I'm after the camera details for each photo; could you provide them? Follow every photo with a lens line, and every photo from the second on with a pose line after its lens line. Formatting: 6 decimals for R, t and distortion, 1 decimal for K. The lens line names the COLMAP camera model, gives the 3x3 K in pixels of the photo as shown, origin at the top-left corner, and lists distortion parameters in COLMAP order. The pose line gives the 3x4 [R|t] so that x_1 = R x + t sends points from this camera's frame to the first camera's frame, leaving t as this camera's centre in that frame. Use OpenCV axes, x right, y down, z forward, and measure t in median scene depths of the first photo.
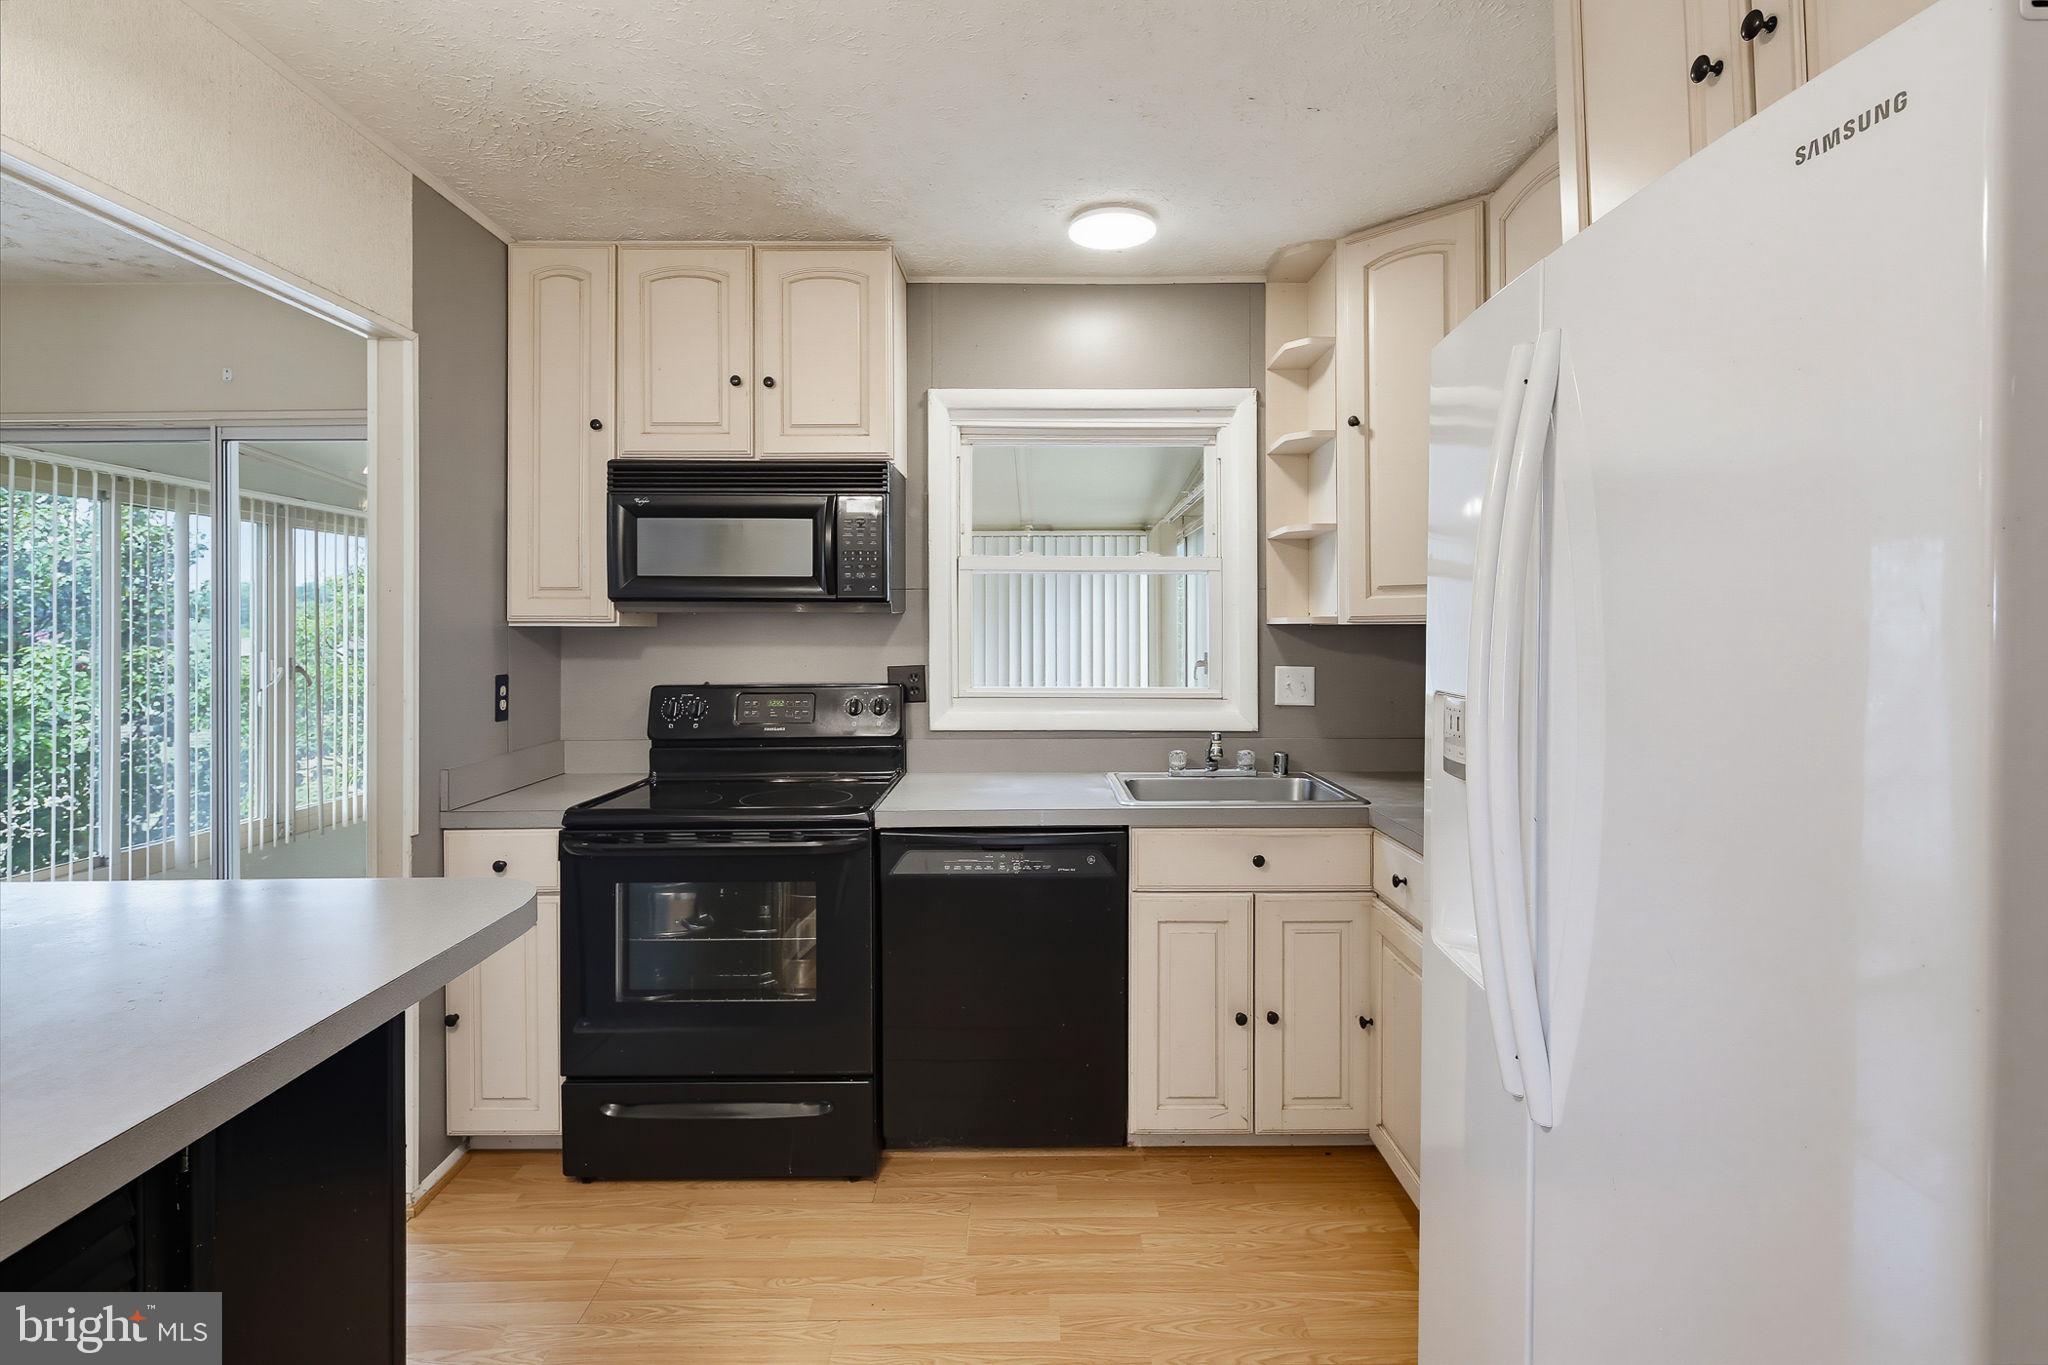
lens RADIAL K [[1011.7, 0, 1038.3], [0, 1011.7, 642.5], [0, 0, 1]] dist [0.005676, -0.003685]
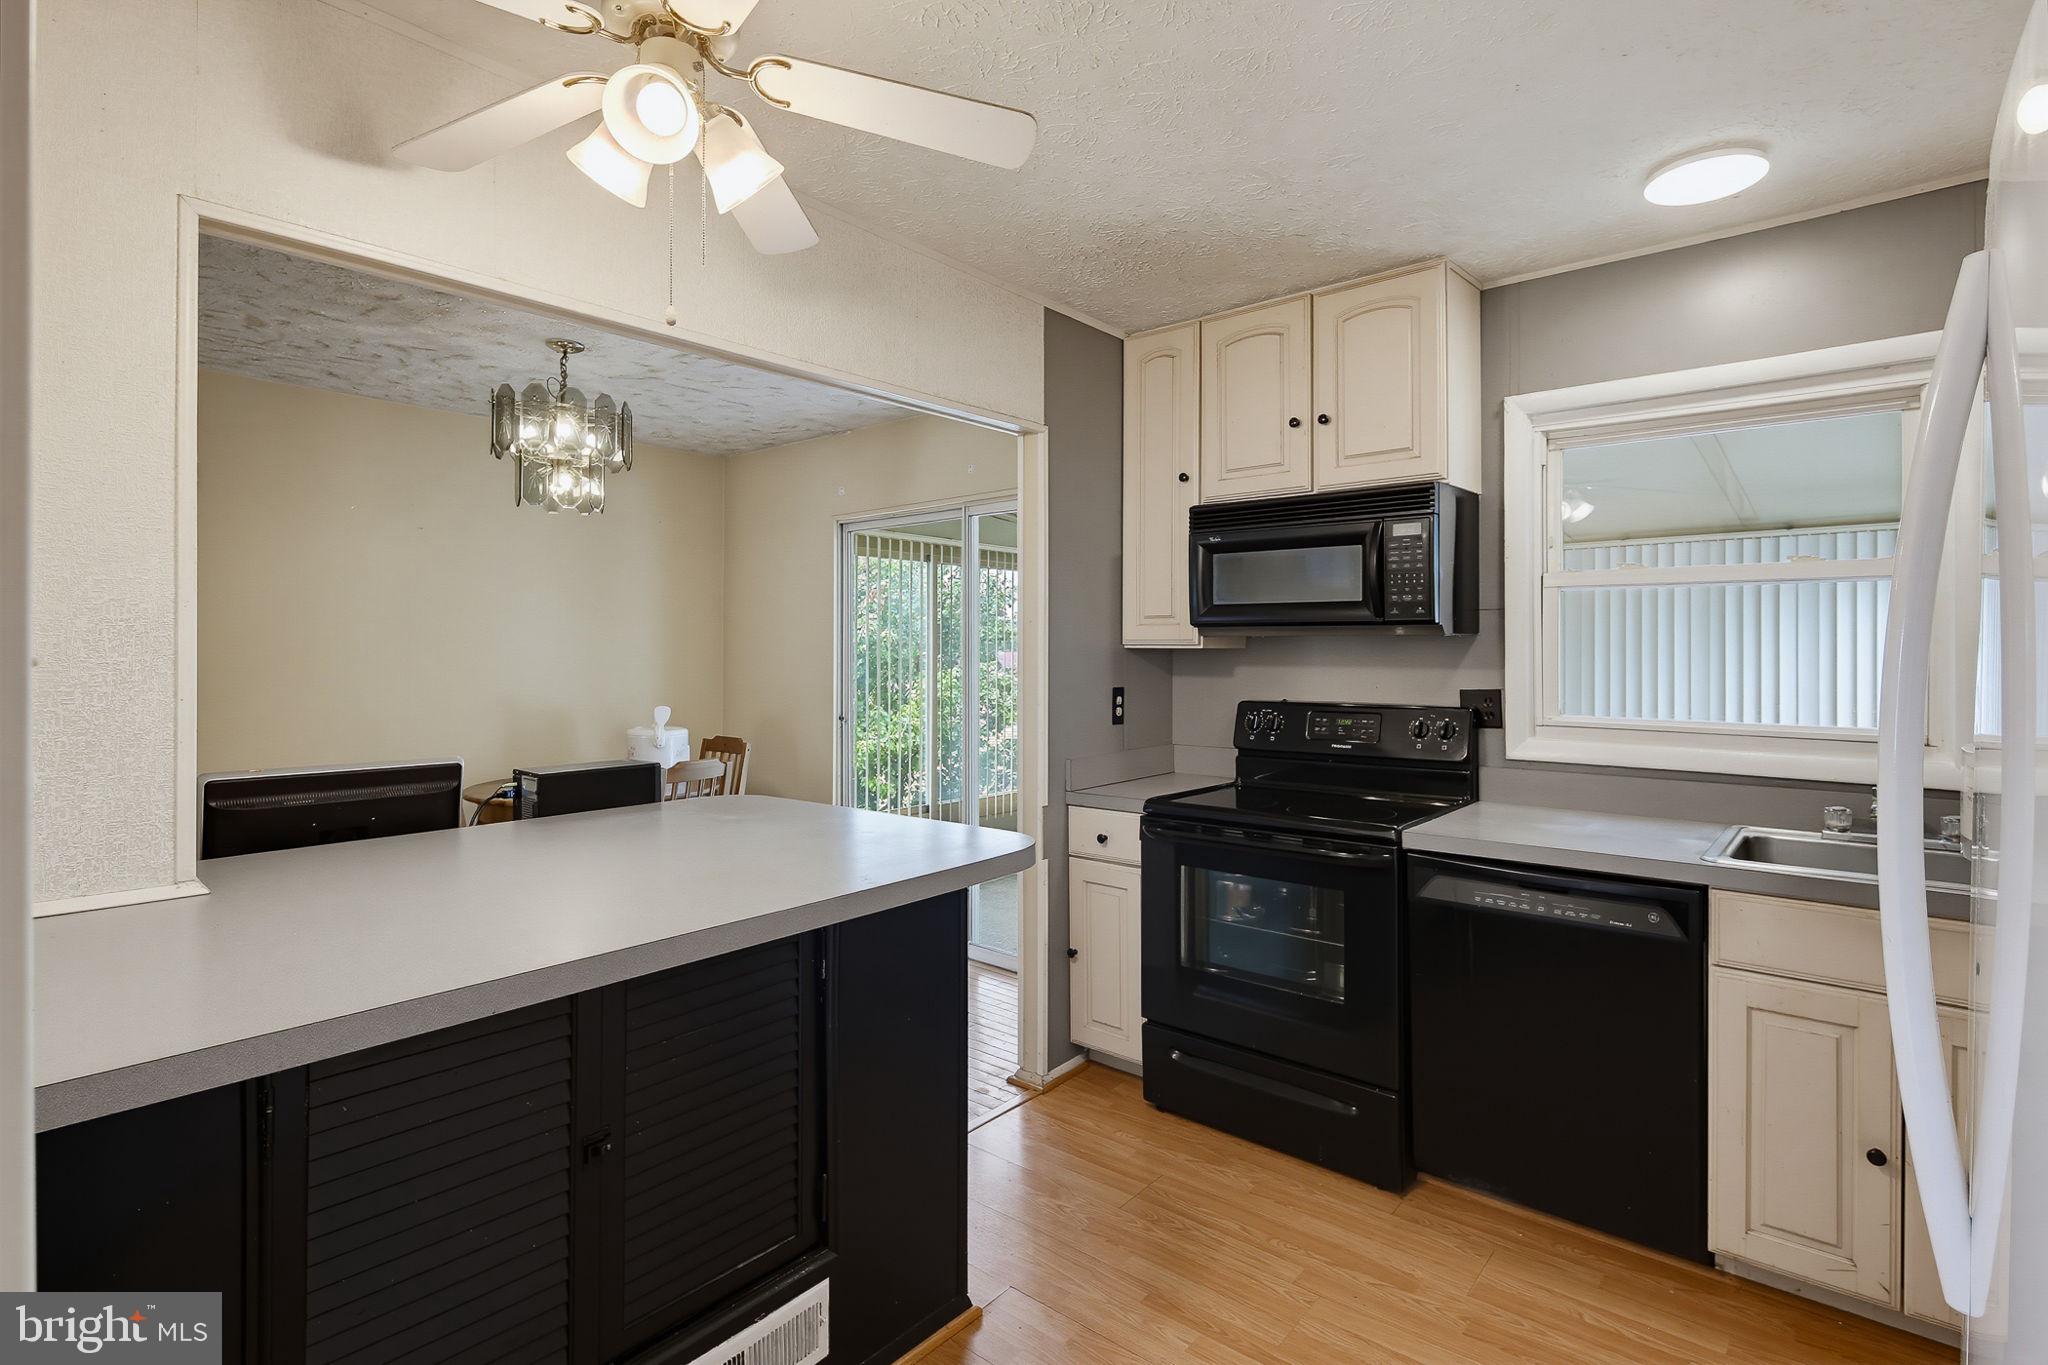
lens RADIAL K [[1011.7, 0, 1027.6], [0, 1011.7, 671.6], [0, 0, 1]] dist [0.005676, -0.003685]
pose [[0.752815, 0.016215, -0.658033, 0.208671], [-0.010144, 0.999864, 0.013034, -0.002600], [0.658154, -0.003138, 0.752877, -0.008128]]
